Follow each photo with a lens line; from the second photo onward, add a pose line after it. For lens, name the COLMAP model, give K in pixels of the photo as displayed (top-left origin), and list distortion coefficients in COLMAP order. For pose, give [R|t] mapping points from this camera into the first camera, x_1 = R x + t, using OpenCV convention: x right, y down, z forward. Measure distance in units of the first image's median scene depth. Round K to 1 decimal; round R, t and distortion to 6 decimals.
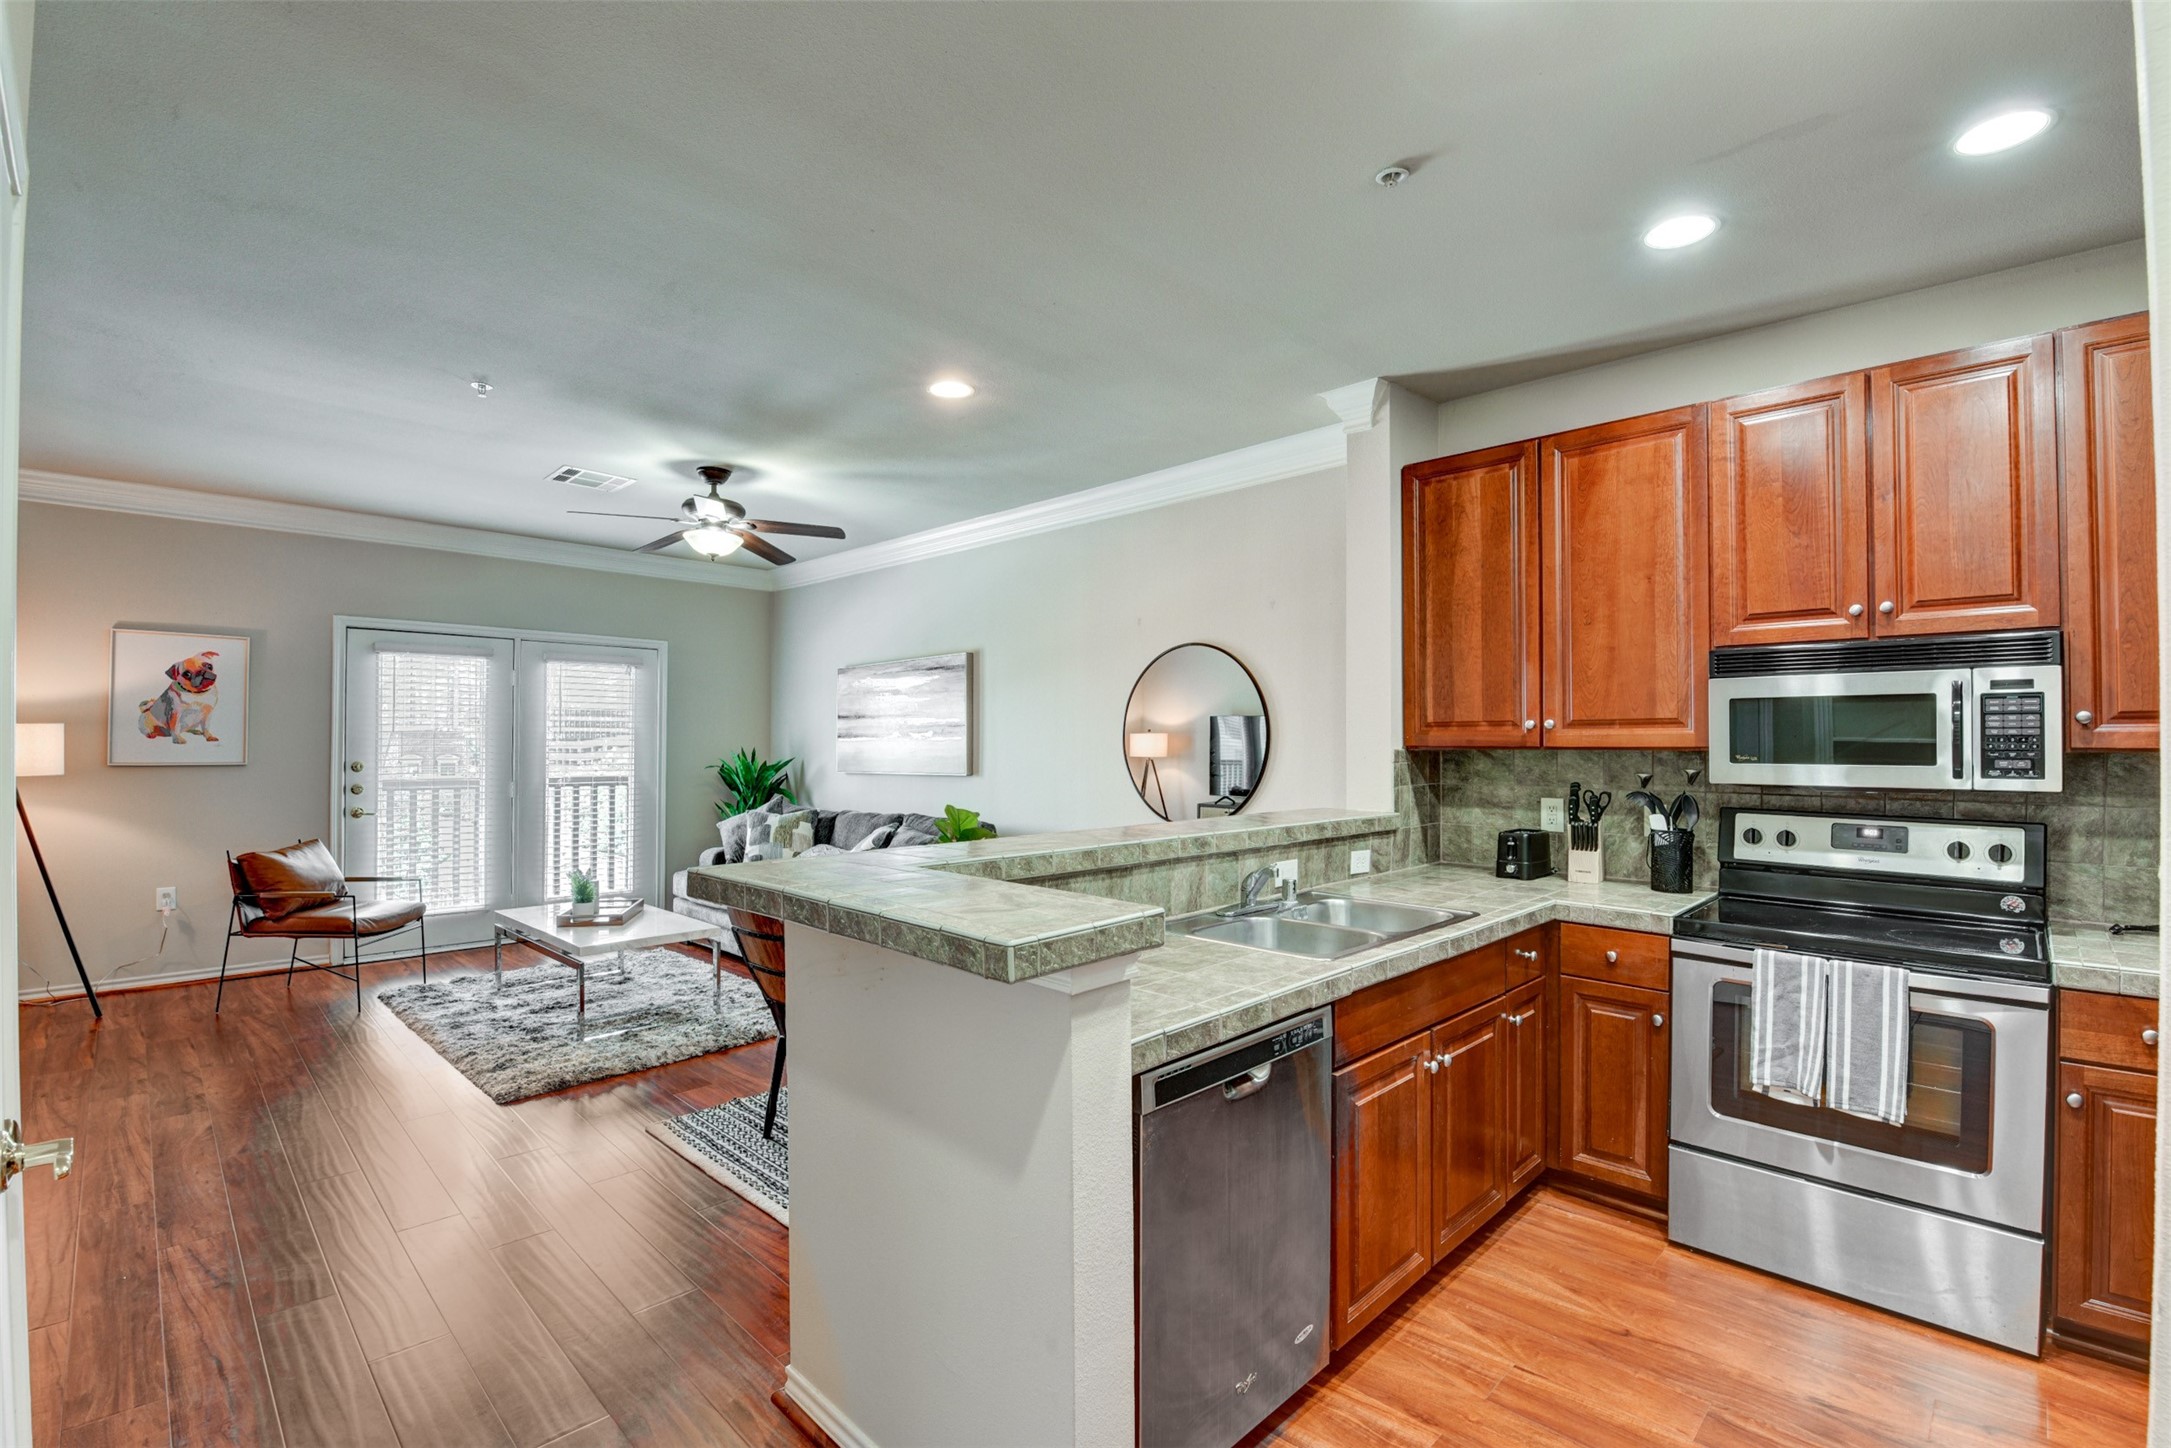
lens RADIAL K [[943.2, 0, 1092.5], [0, 943.2, 737.9], [0, 0, 1]] dist [-0.005277, -0.008682]
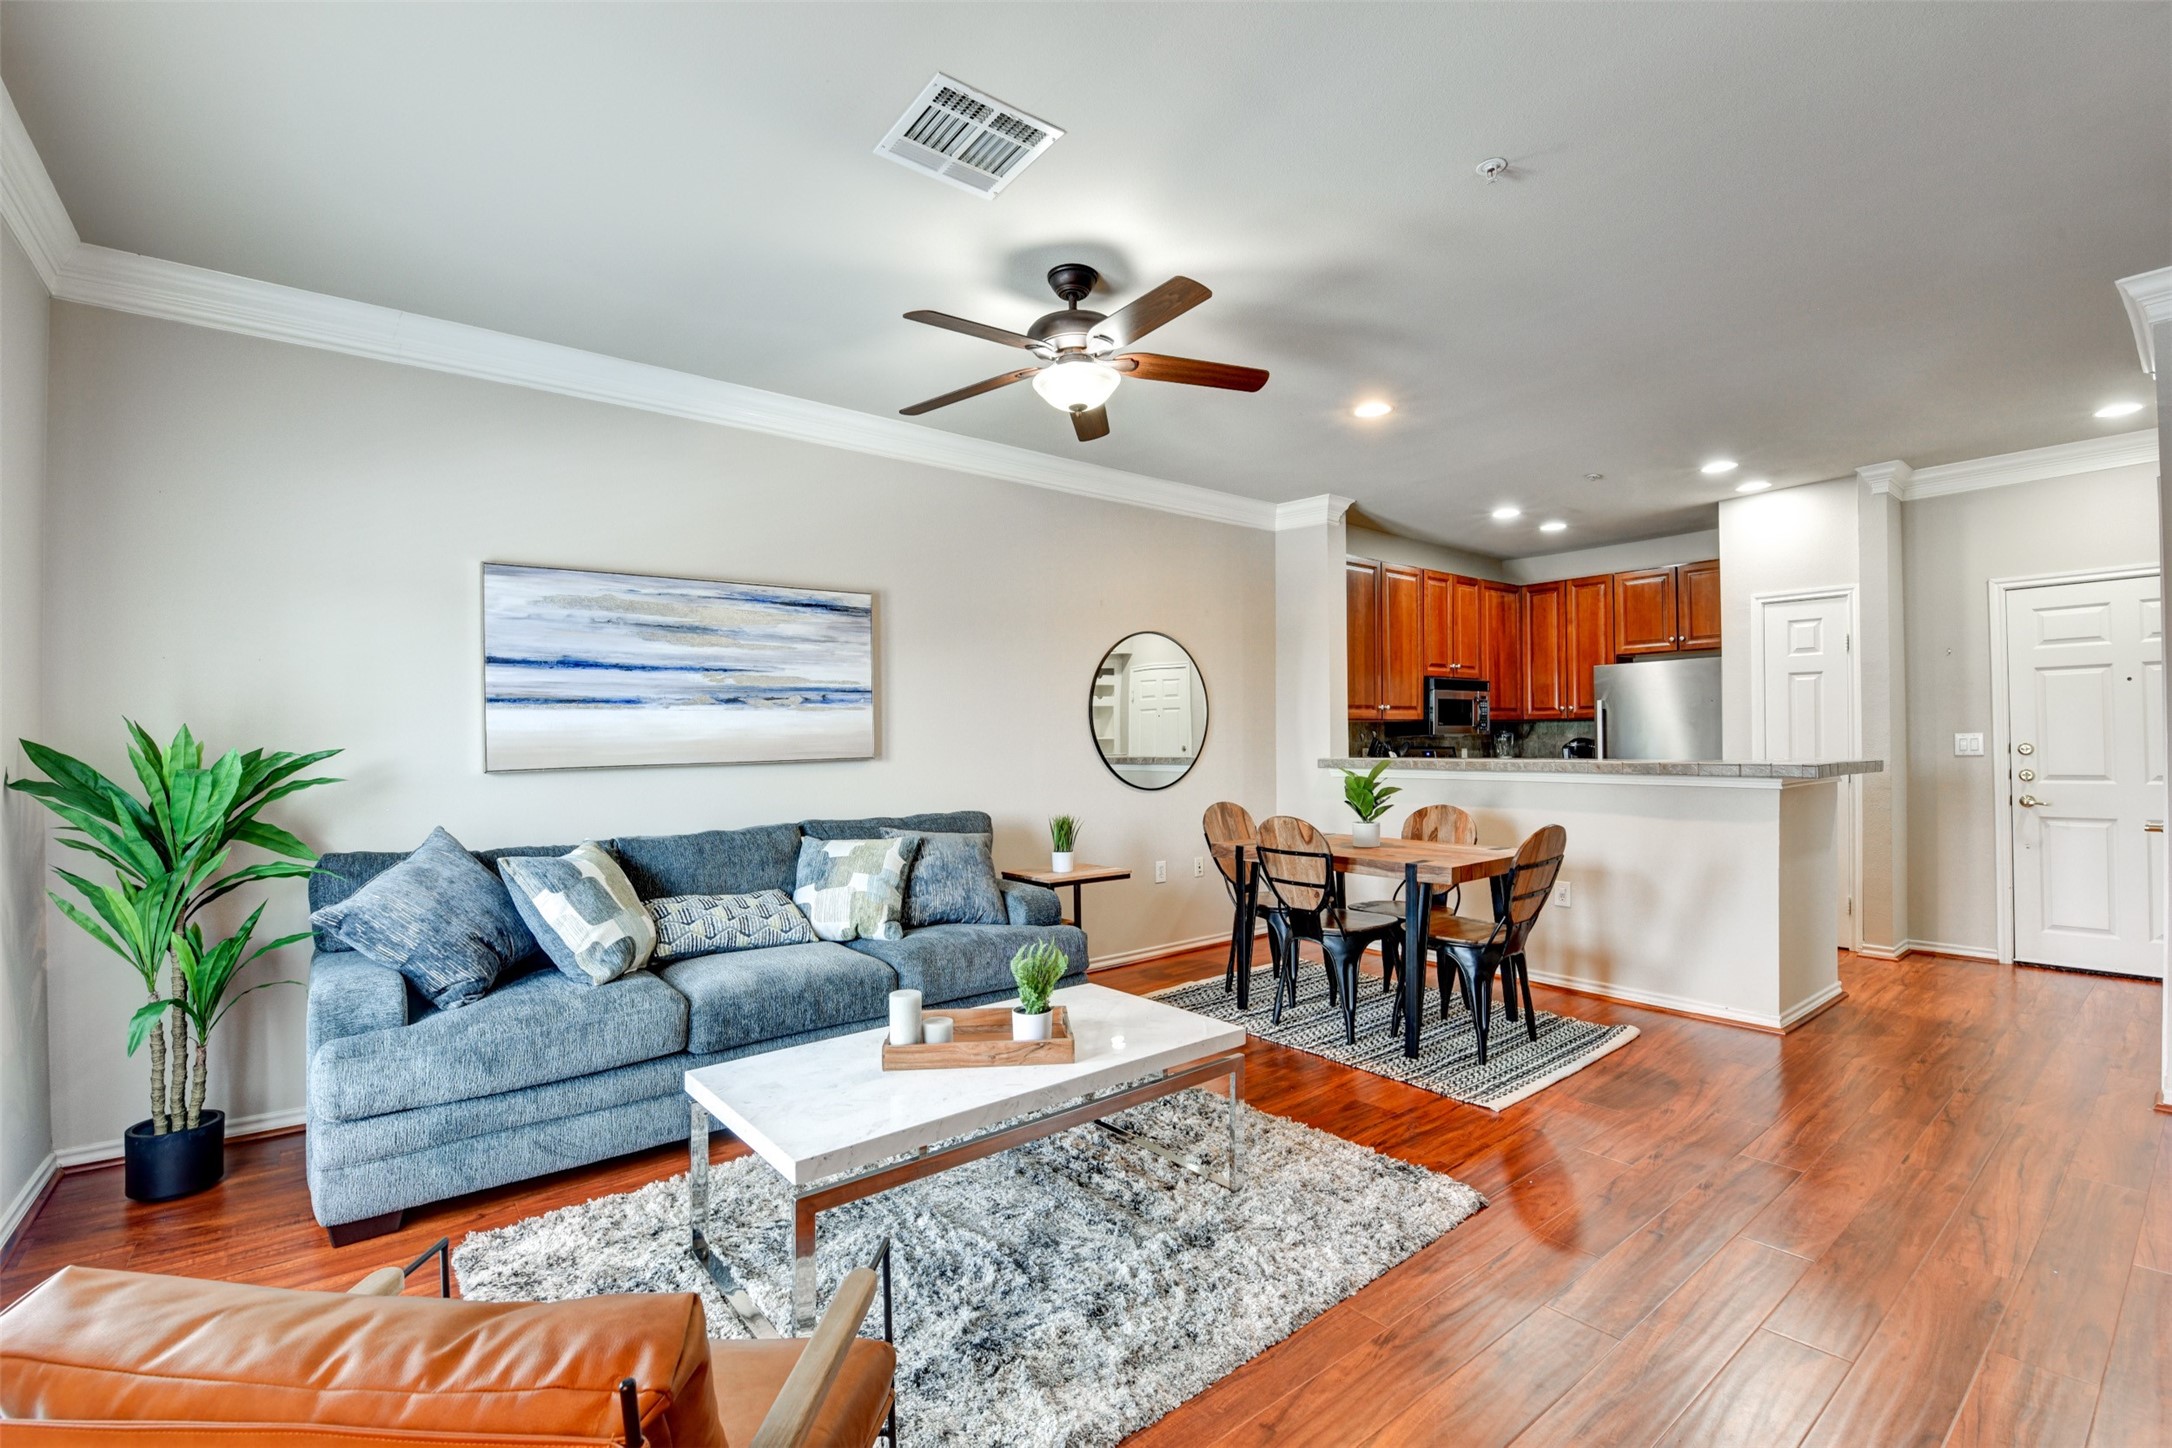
lens RADIAL K [[943.6, 0, 1115.5], [0, 943.6, 702.3], [0, 0, 1]] dist [-0.005277, -0.008682]
pose [[0.128795, 0.045569, 0.990624, -1.436064], [0.007414, 0.998871, -0.046912, 0.053063], [-0.991644, 0.013386, 0.128312, 1.235792]]
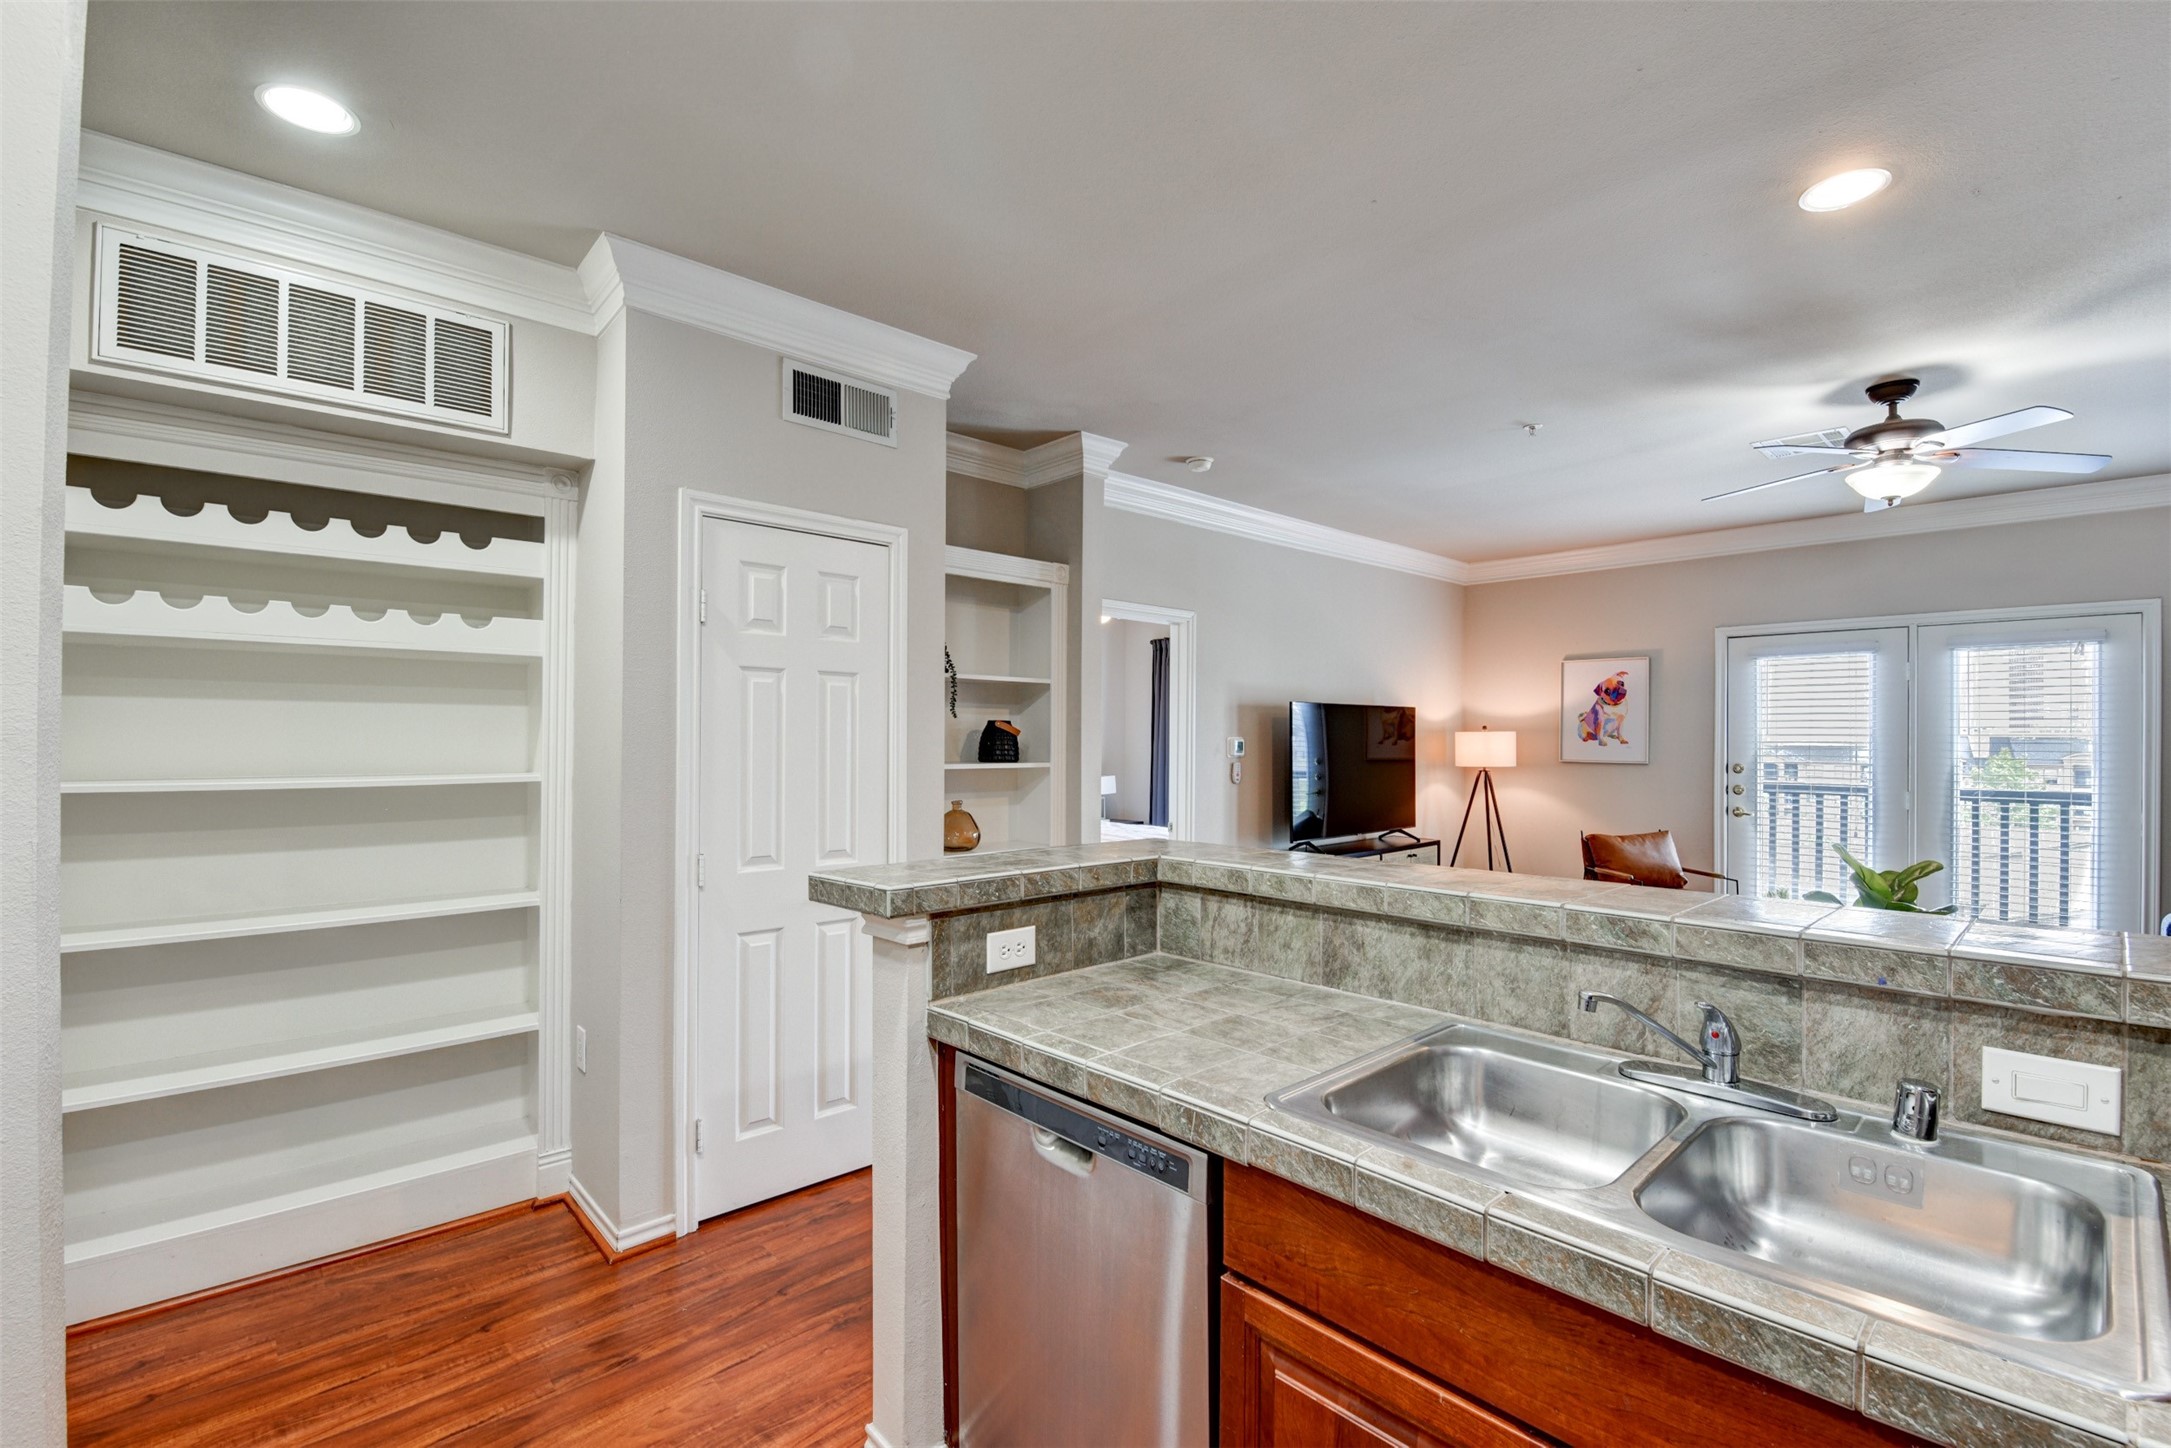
lens RADIAL K [[943.2, 0, 1090.4], [0, 943.2, 730.3], [0, 0, 1]] dist [-0.005277, -0.008682]
pose [[-0.039078, -0.013822, -0.999141, 0.509630], [0.002650, 0.999899, -0.013936, 0.001077], [0.999233, -0.003192, -0.039038, 0.533398]]
